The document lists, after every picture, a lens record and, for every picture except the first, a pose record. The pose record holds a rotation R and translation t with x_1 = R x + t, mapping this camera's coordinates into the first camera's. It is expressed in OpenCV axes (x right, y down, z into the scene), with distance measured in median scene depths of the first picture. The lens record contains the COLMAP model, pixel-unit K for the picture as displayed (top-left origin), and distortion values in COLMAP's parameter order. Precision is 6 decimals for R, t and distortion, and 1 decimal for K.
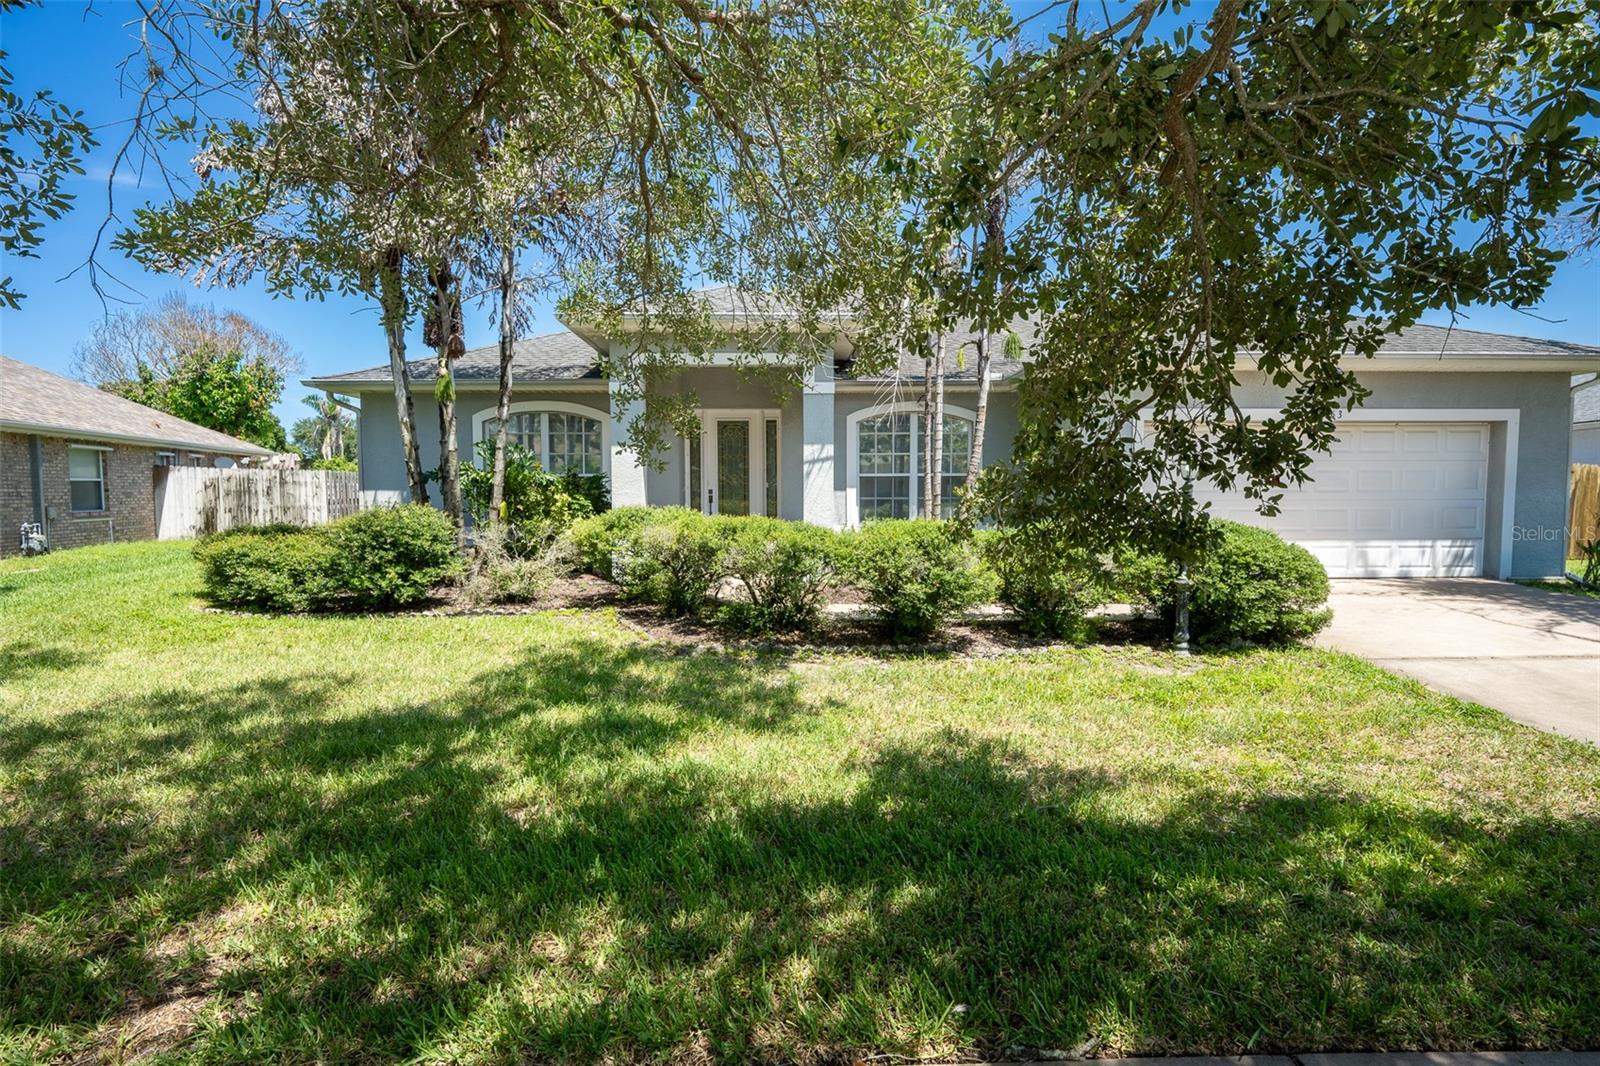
lens RADIAL K [[785.6, 0, 800.0], [0, 785.6, 533.0], [0, 0, 1]] dist [-0.001214, 0.000291]
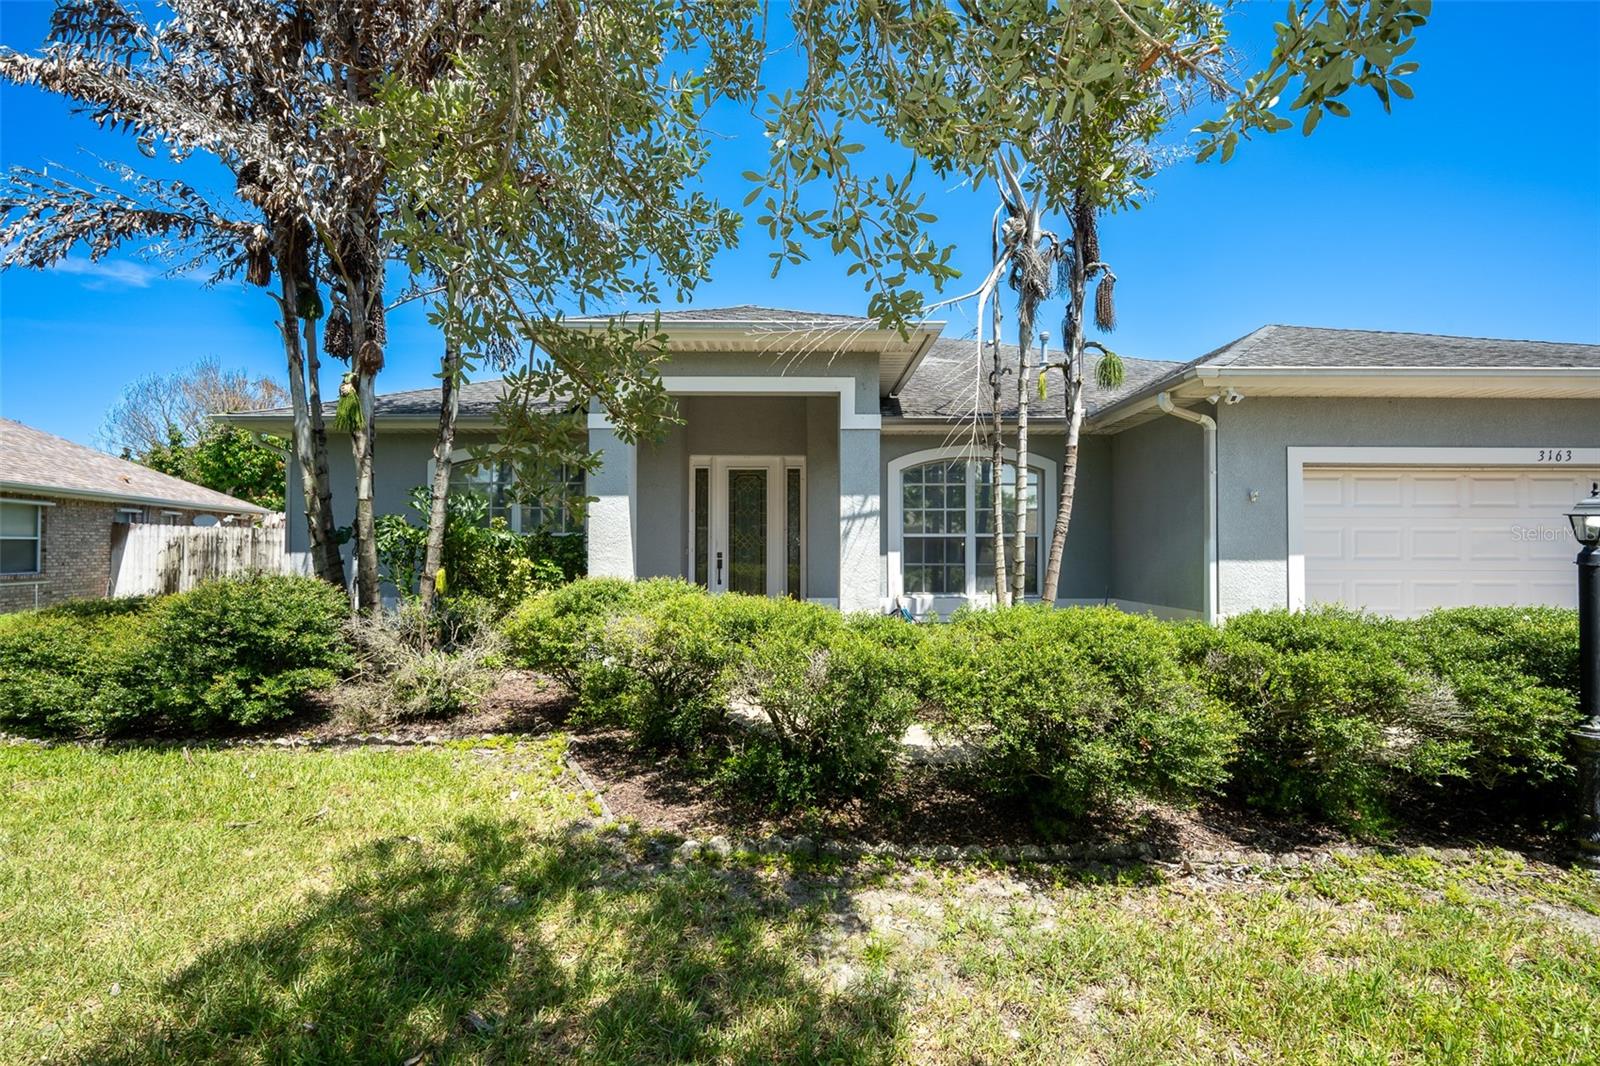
lens RADIAL K [[709.4, 0, 800.0], [0, 709.4, 533.0], [0, 0, 1]] dist [0.000640, 0.000029]
pose [[0.999966, 0.003661, -0.007333, -0.029399], [-0.004230, 0.996854, -0.079141, -0.021112], [0.007021, 0.079169, 0.996836, 0.314873]]
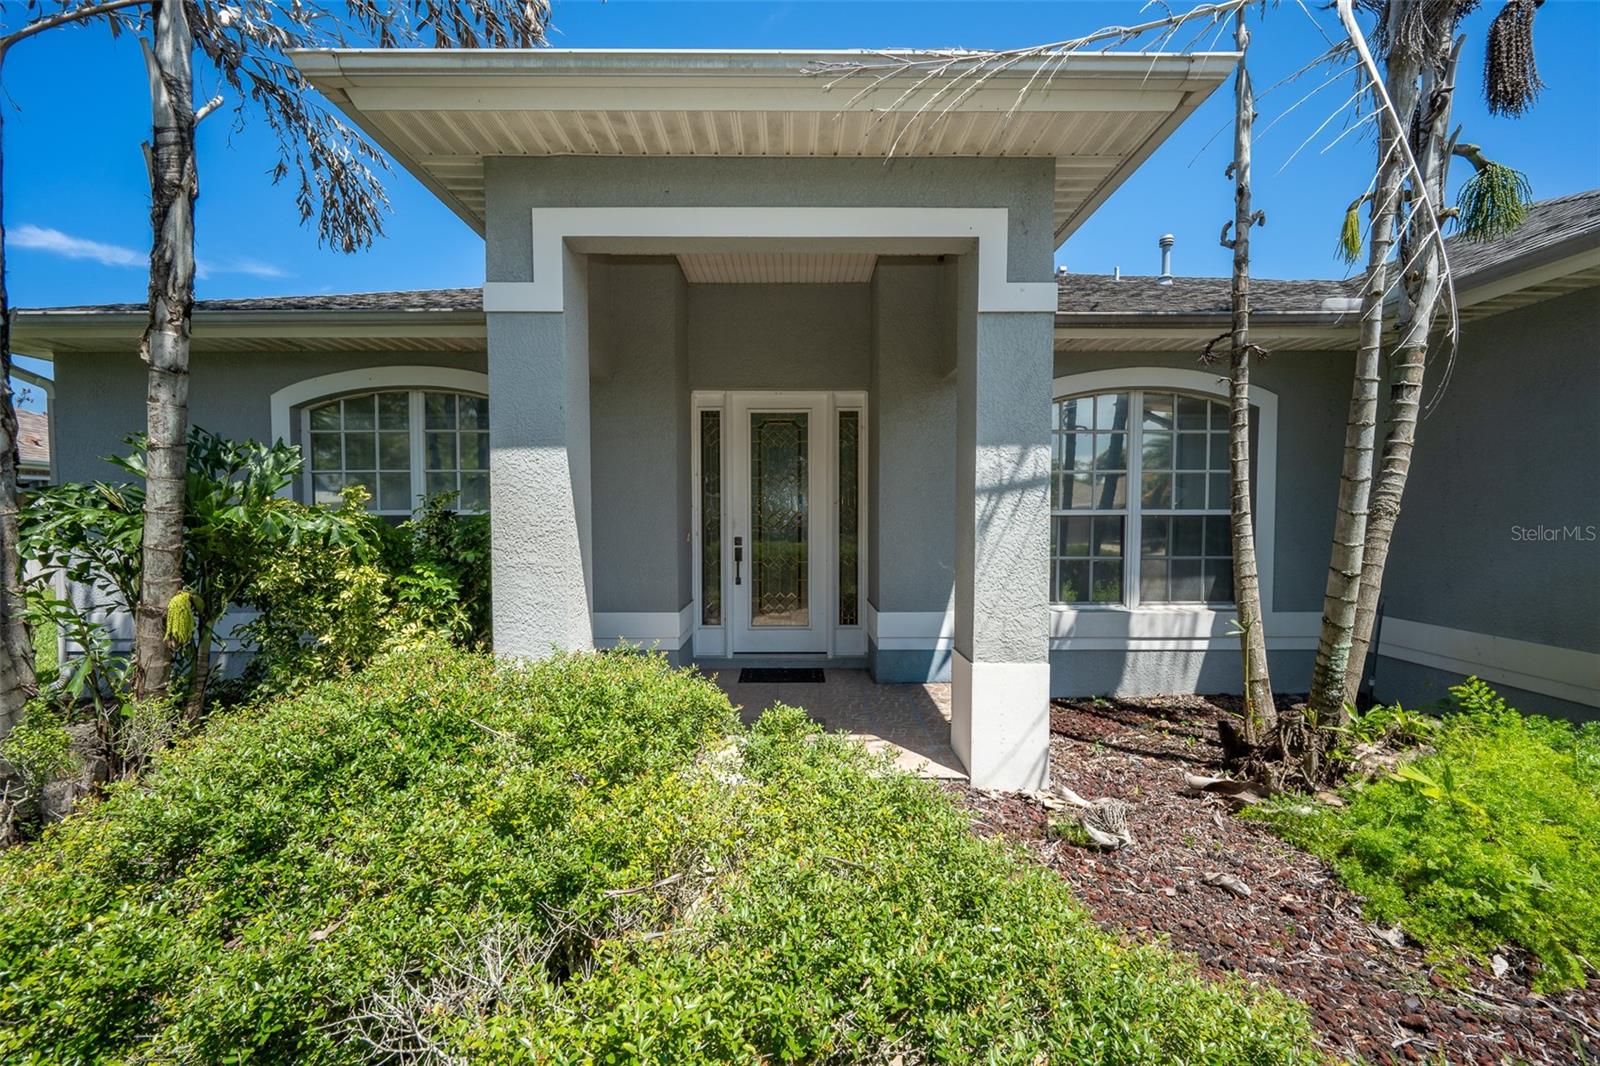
lens RADIAL K [[622.0, 0, 800.0], [0, 622.0, 533.0], [0, 0, 1]] dist [0.000228, -0.000016]
pose [[0.999817, 0.006057, -0.018136, -0.075864], [-0.006309, 0.999884, -0.013896, -0.064258], [0.018050, 0.014007, 0.999739, 0.689169]]
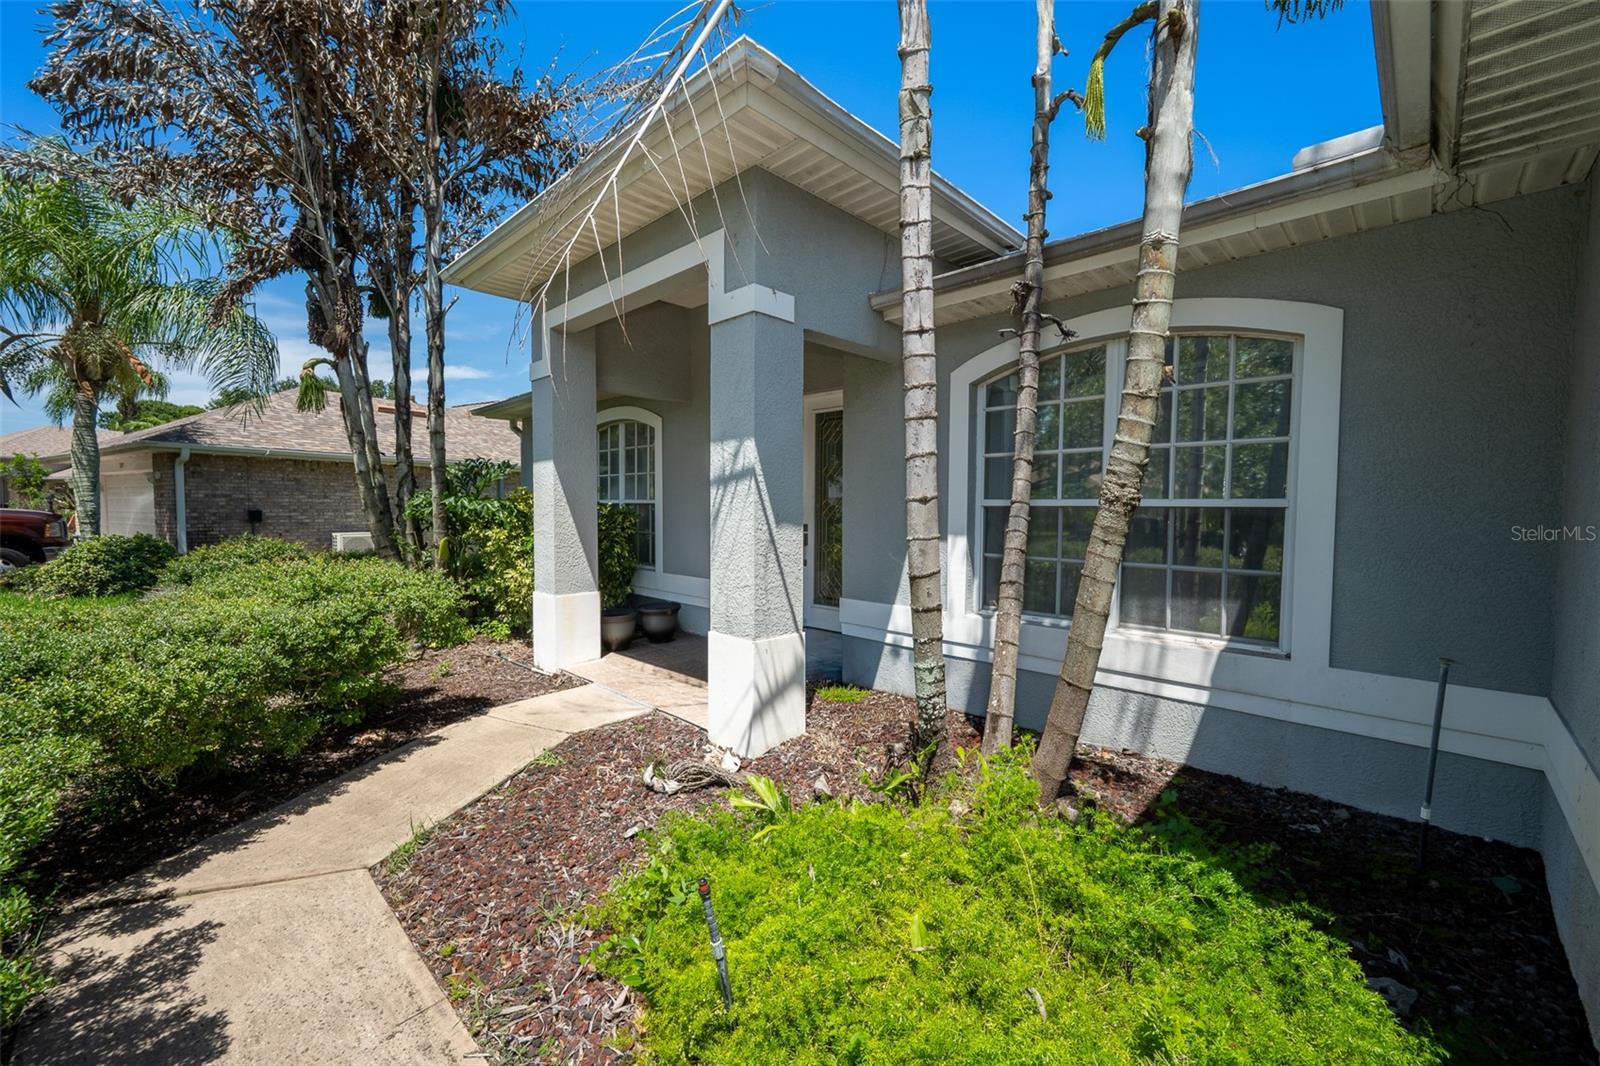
lens RADIAL K [[635.6, 0, 800.0], [0, 635.6, 533.0], [0, 0, 1]] dist [-0.001938, -0.000282]
pose [[0.695333, 0.043570, -0.717366, 0.299066], [-0.043978, 0.998870, 0.018040, -0.069592], [0.717341, 0.019005, 0.696463, 0.783048]]
